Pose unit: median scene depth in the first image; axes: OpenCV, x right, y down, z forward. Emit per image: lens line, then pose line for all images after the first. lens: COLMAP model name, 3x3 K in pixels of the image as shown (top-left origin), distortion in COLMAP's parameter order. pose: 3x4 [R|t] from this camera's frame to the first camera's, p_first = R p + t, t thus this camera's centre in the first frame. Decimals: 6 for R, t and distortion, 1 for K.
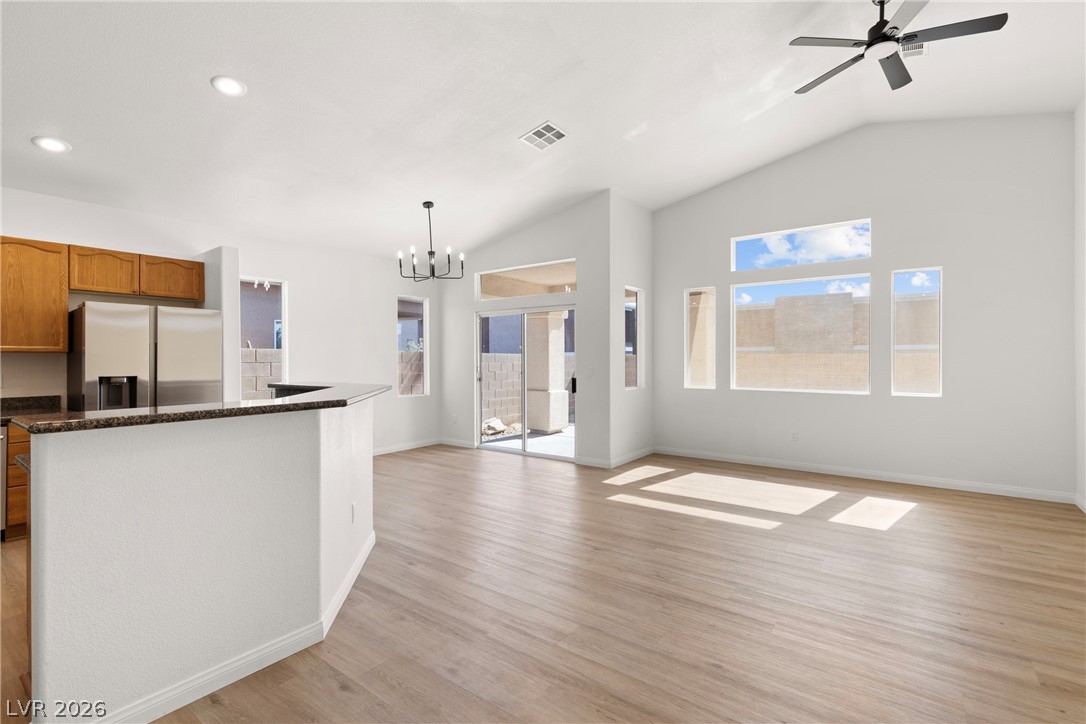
lens RADIAL K [[489.8, 0, 549.2], [0, 489.8, 358.2], [0, 0, 1]] dist [0.007008, -0.000176]
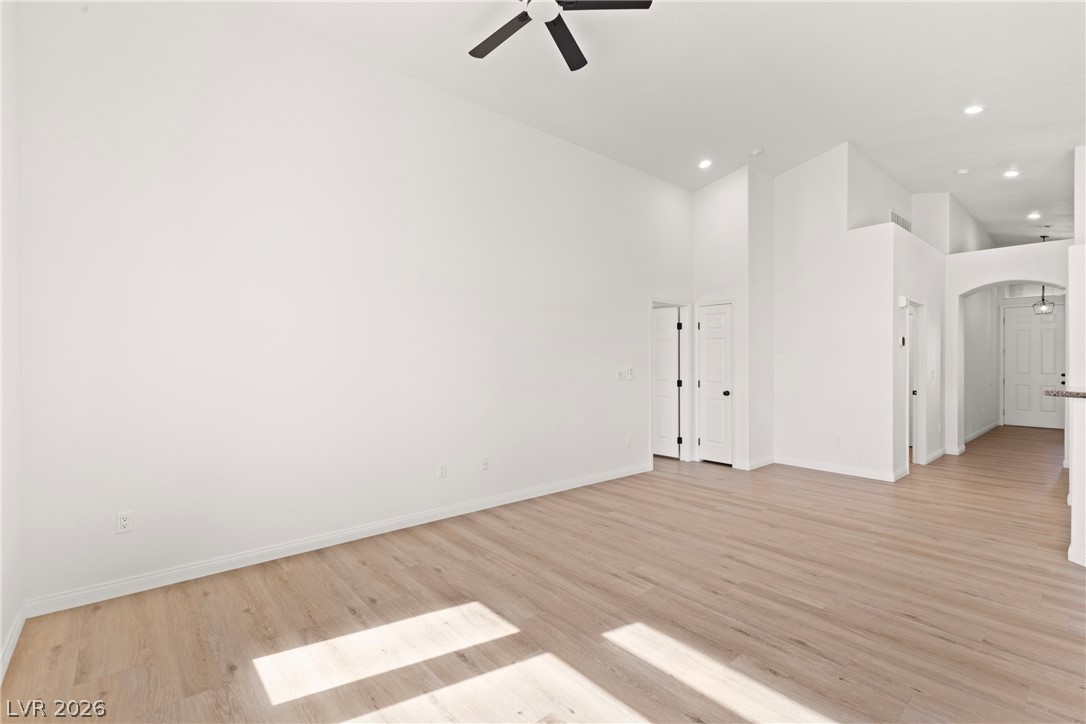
lens RADIAL K [[486.5, 0, 543.0], [0, 486.5, 362.0], [0, 0, 1]] dist [0.001008, 0.000036]
pose [[-0.973537, -0.002398, 0.228515, 0.392428], [-0.001340, 0.999988, 0.004784, -0.000283], [-0.228524, 0.004351, -0.973529, 1.528411]]
